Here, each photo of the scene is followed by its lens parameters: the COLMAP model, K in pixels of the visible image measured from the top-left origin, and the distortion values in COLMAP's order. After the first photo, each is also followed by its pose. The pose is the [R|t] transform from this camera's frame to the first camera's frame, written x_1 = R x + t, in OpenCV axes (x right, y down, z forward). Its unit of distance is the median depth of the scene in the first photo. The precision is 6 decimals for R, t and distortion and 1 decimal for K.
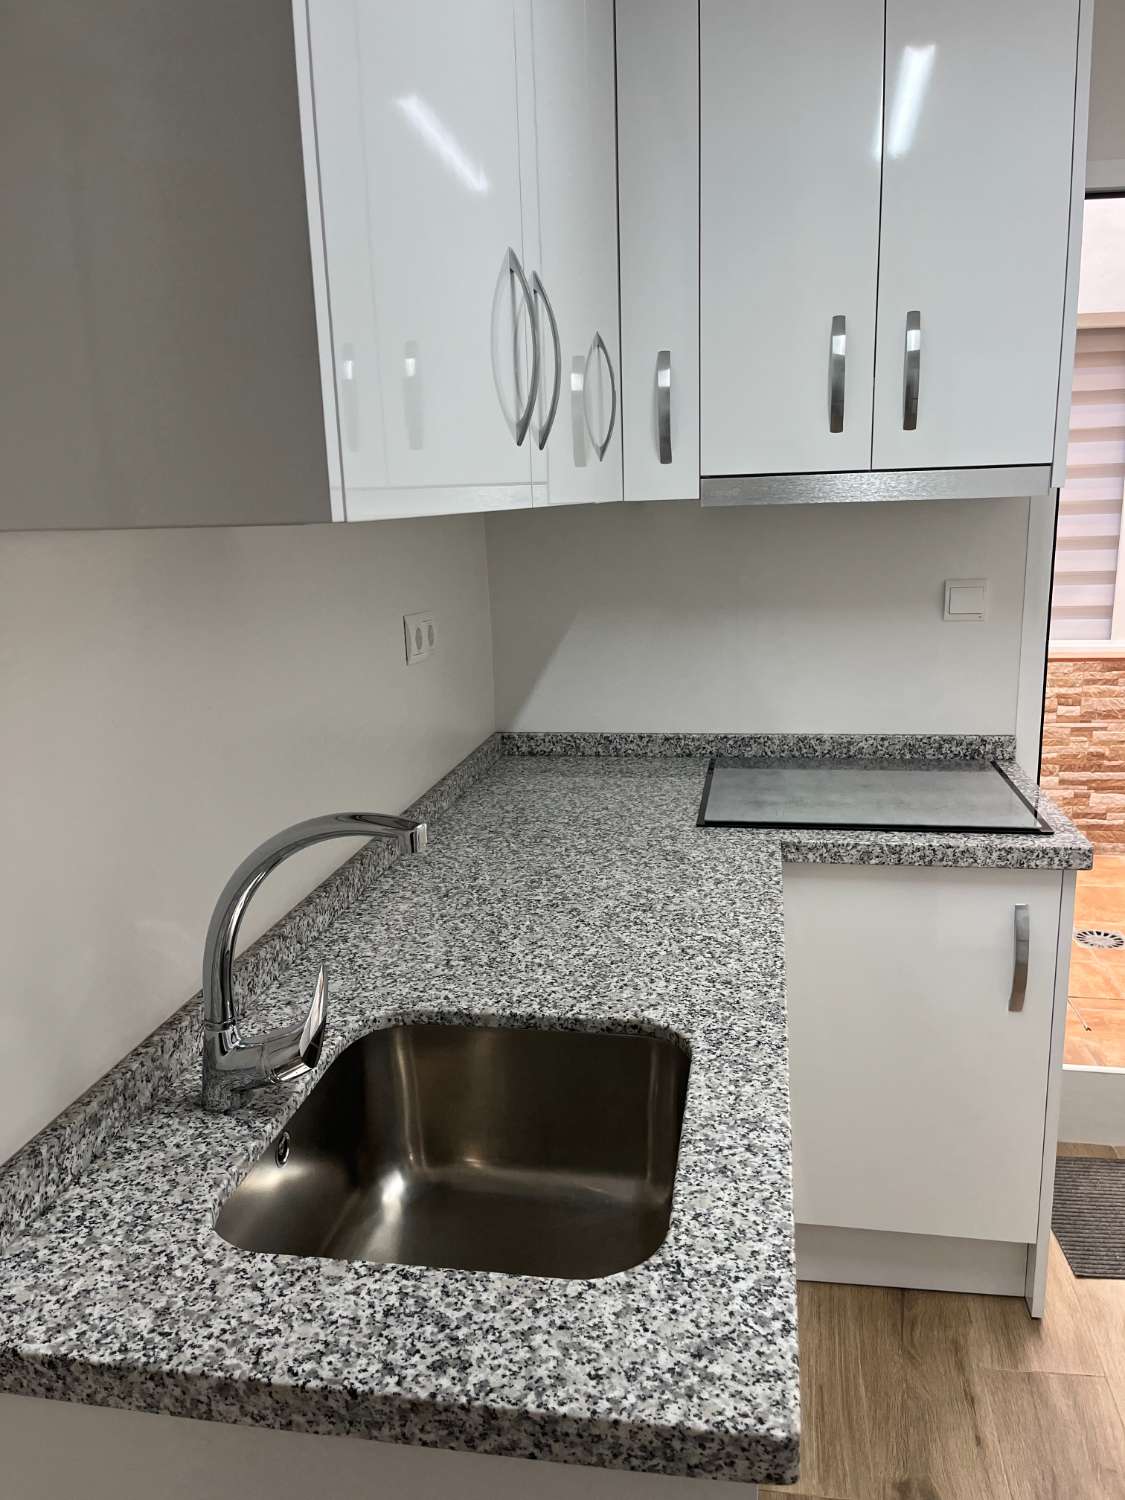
lens RADIAL K [[1132.9, 0, 569.7], [0, 1132.9, 759.8], [0, 0, 1]] dist [0.067507, -0.091065]
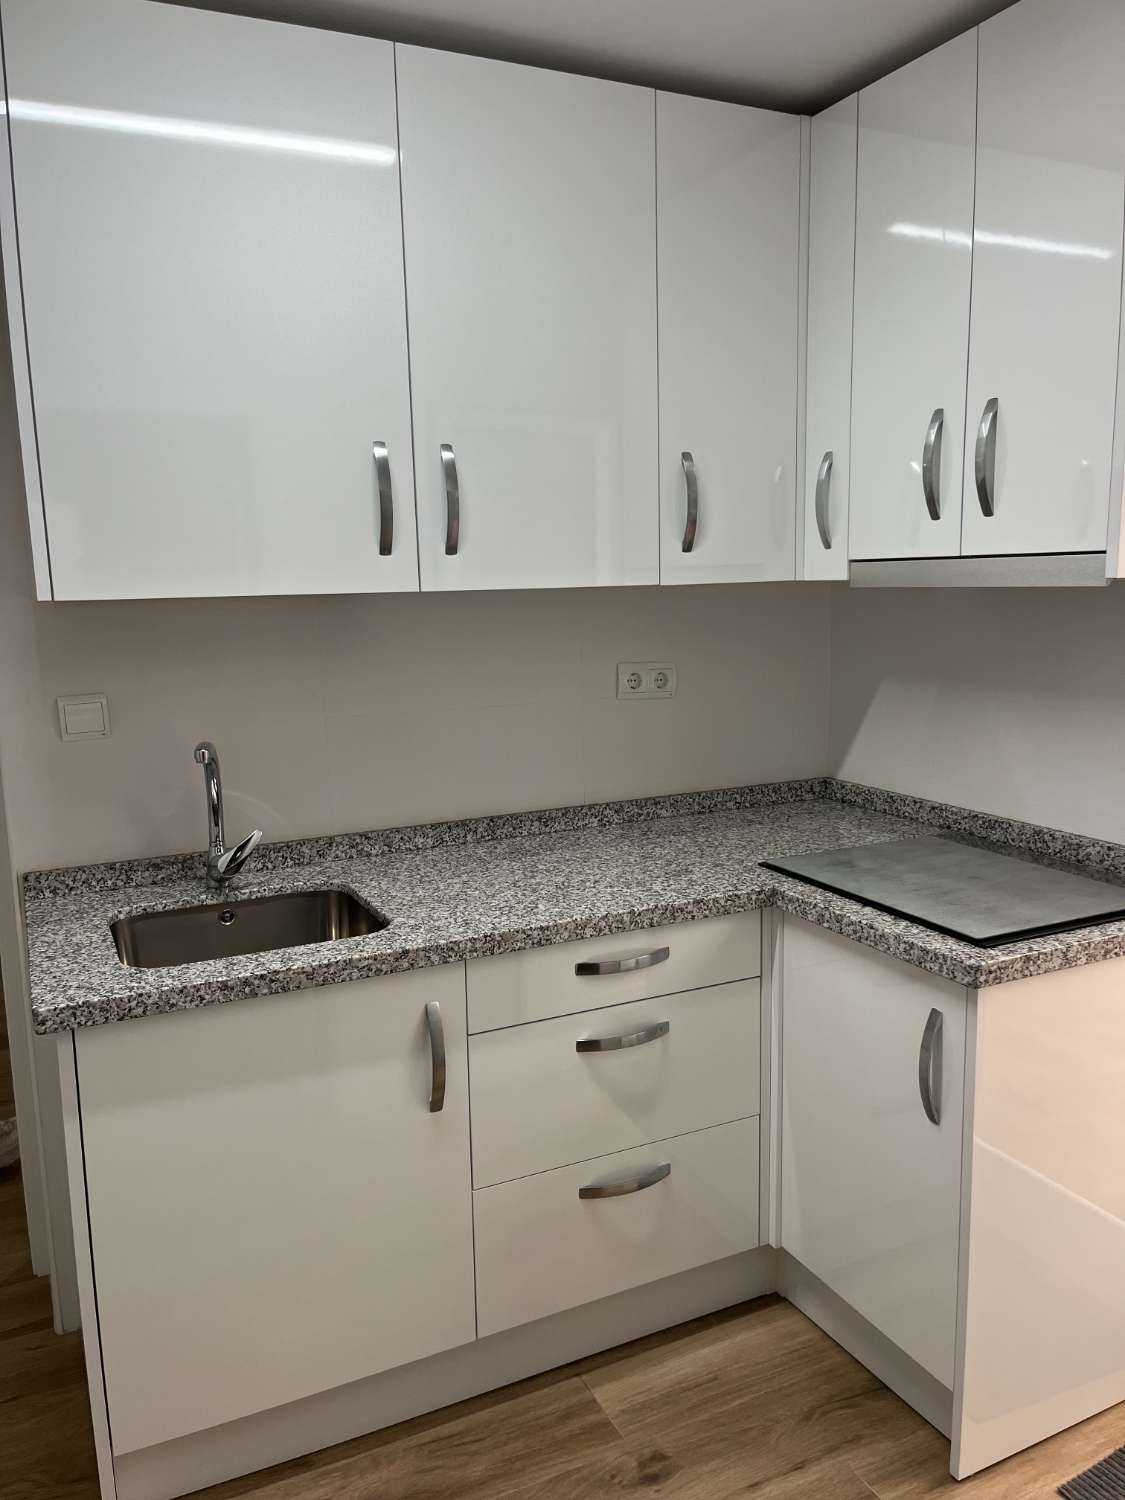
lens RADIAL K [[1132.9, 0, 568.9], [0, 1132.9, 758.6], [0, 0, 1]] dist [0.067507, -0.091065]
pose [[0.584835, 0.145590, -0.797979, 1.163602], [-0.178003, 0.982816, 0.048856, -0.088470], [0.791380, 0.113470, 0.600701, 0.193174]]
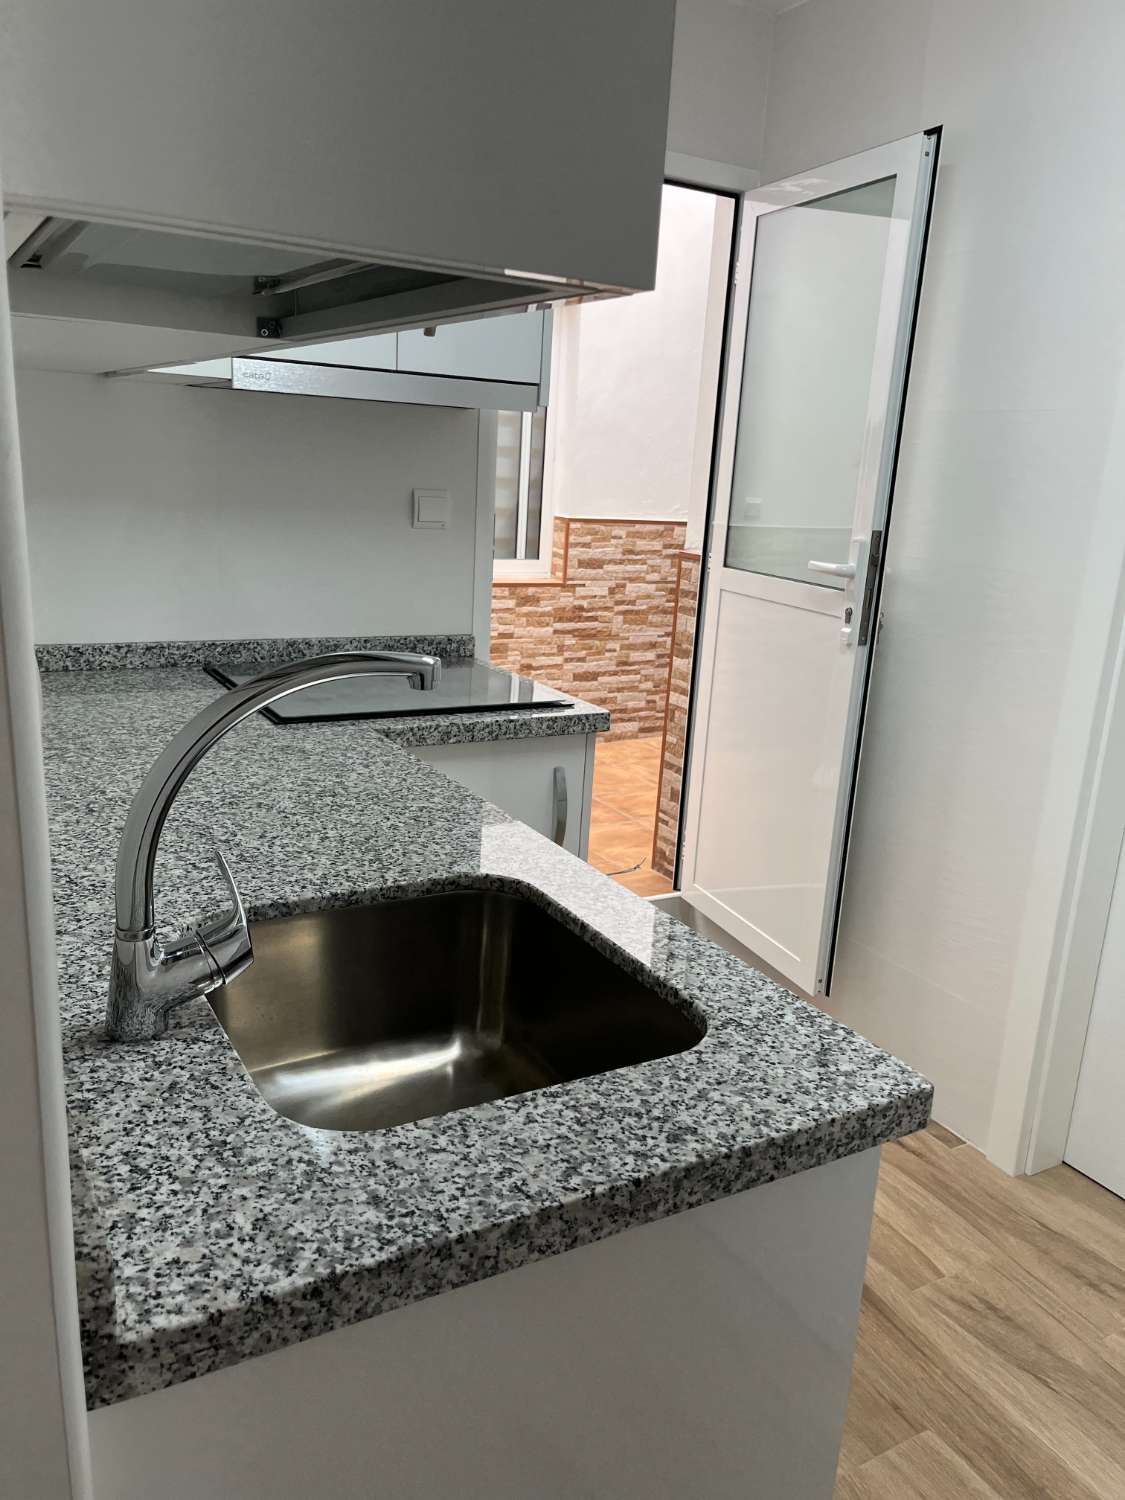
lens RADIAL K [[1132.9, 0, 562.1], [0, 1132.9, 762.9], [0, 0, 1]] dist [0.067507, -0.091065]
pose [[0.766191, -0.094142, 0.635680, -0.413814], [0.065625, 0.995502, 0.068332, 0.053430], [-0.639254, -0.010639, 0.768922, 0.131515]]
